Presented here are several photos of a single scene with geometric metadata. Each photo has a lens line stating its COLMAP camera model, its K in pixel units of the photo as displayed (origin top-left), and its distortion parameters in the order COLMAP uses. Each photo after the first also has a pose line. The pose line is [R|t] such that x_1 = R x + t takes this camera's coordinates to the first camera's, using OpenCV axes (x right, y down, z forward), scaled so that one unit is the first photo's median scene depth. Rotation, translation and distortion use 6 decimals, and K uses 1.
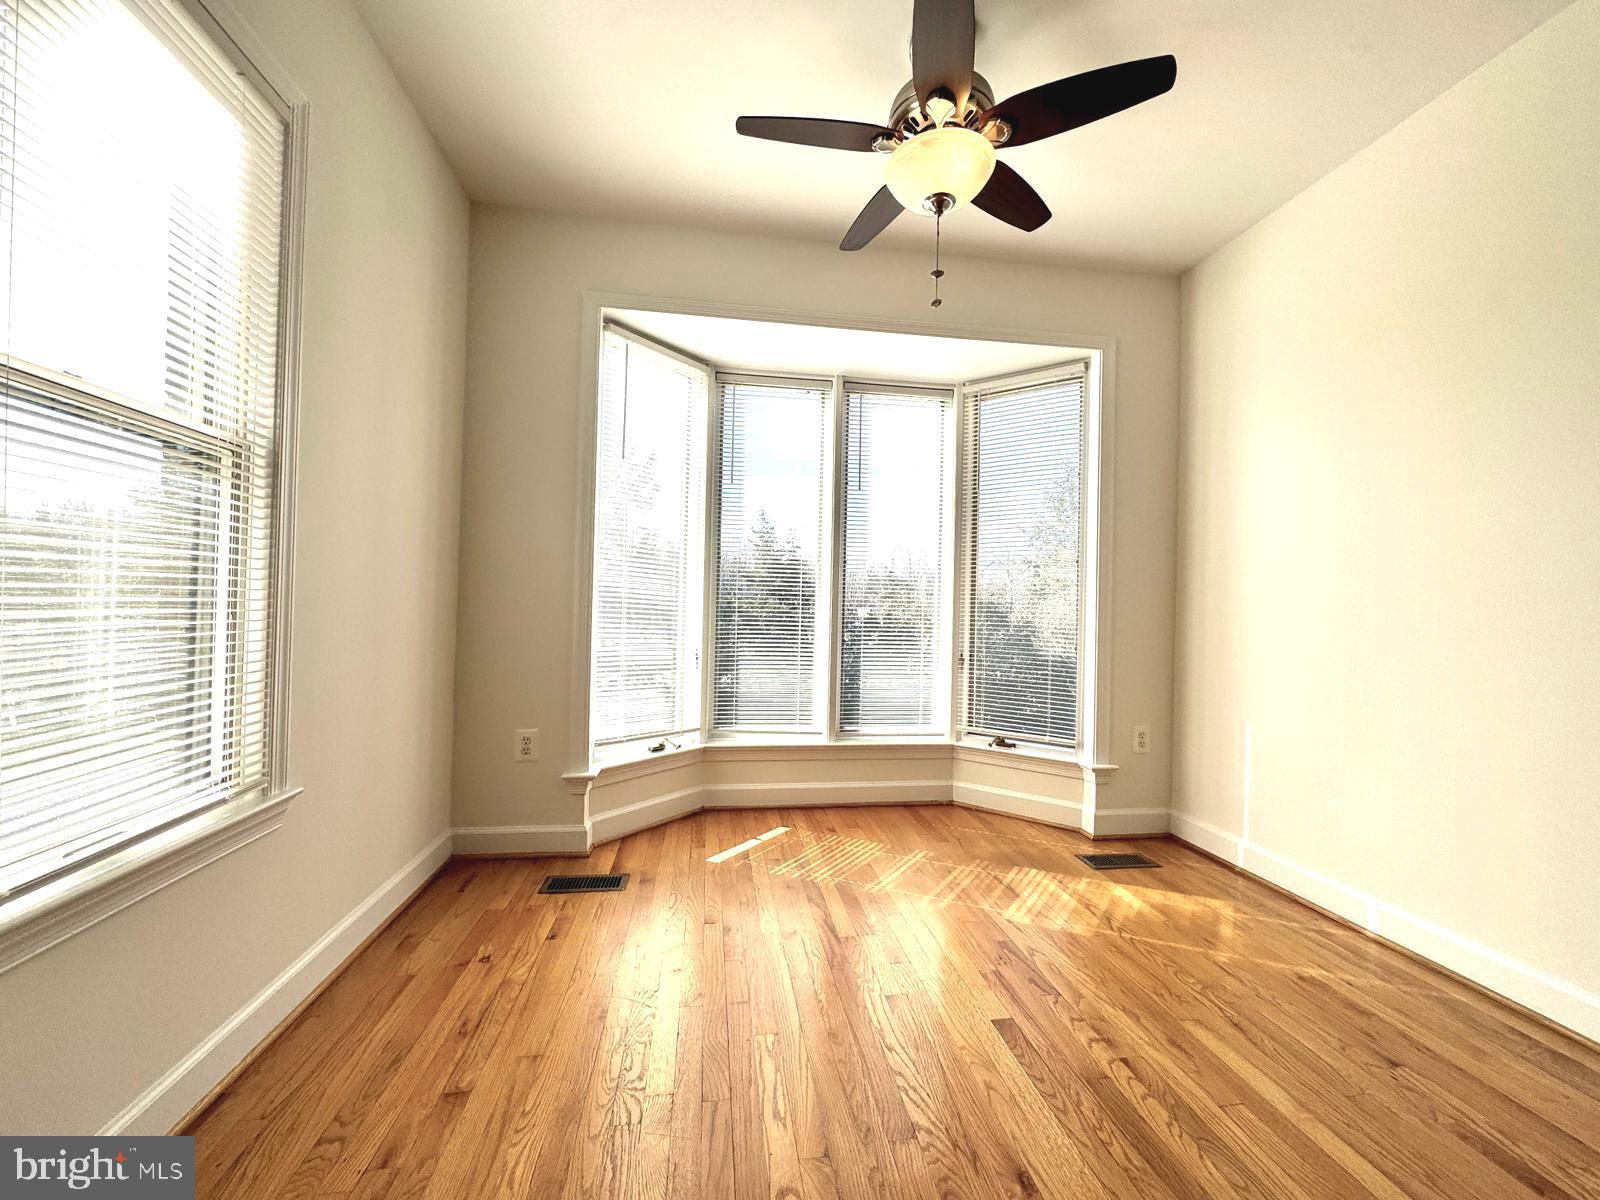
lens RADIAL K [[637.0, 0, 797.6], [0, 637.0, 591.0], [0, 0, 1]] dist [-0.001790, 0.000720]
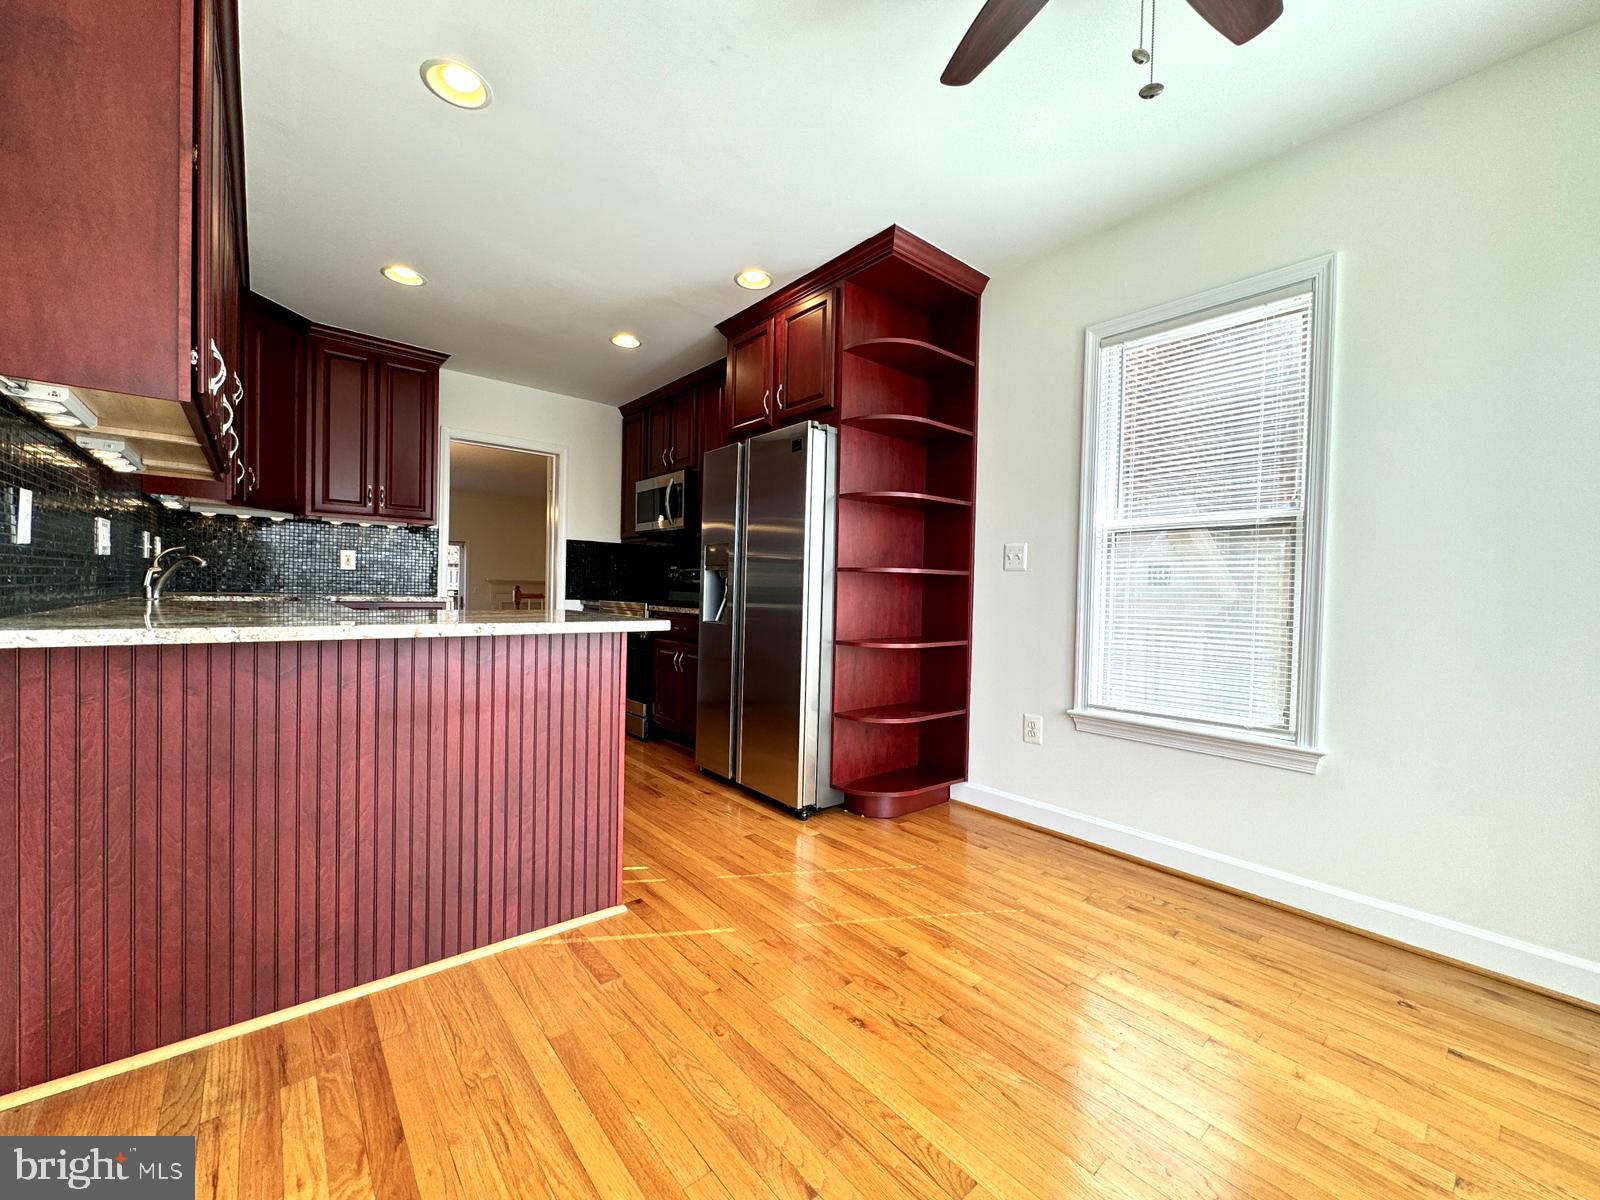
lens RADIAL K [[637.0, 0, 800.1], [0, 637.0, 604.4], [0, 0, 1]] dist [-0.001790, 0.000720]
pose [[-0.848914, -0.035353, -0.527347, 0.442302], [-0.037353, 0.999279, -0.006862, 0.021131], [0.527210, 0.013873, -0.849622, 0.758789]]
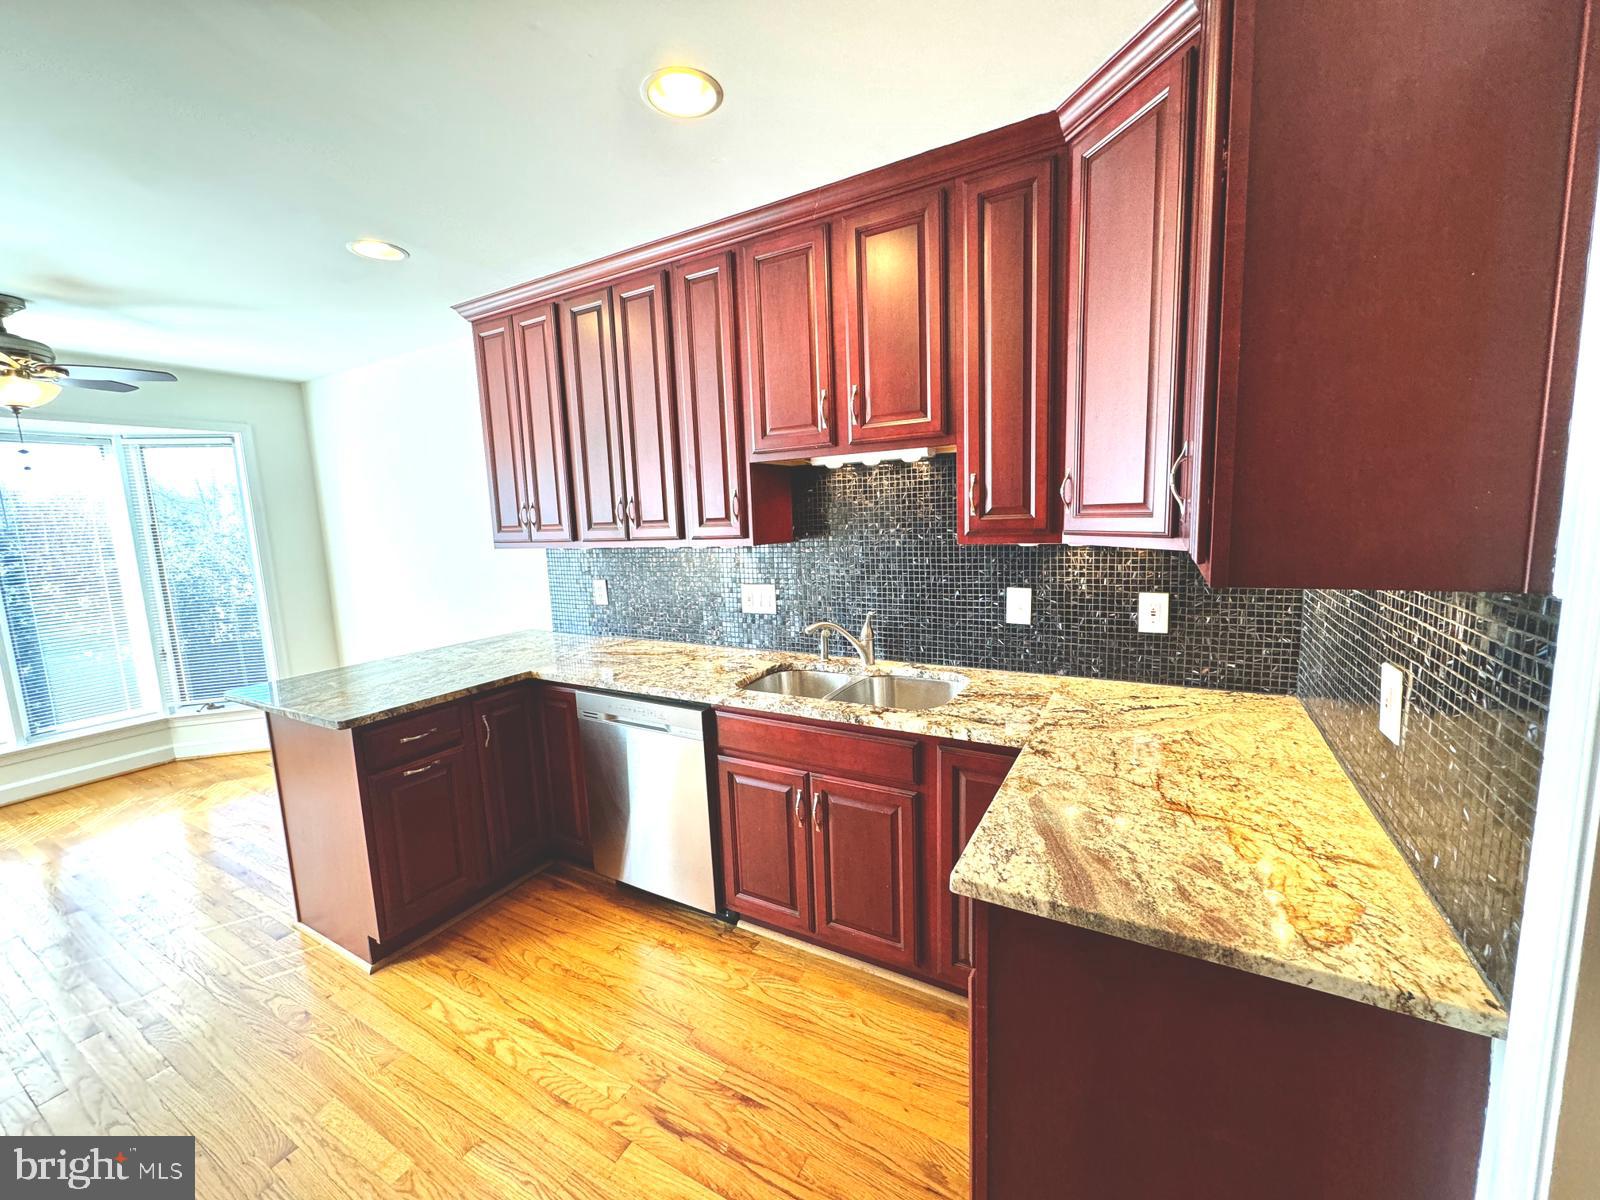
lens RADIAL K [[637.0, 0, 805.2], [0, 637.0, 599.5], [0, 0, 1]] dist [-0.001790, 0.000720]
pose [[0.609102, -0.152684, 0.778256, 0.065579], [0.032042, 0.985230, 0.168212, -0.191110], [-0.792444, -0.077522, 0.604998, -0.880608]]
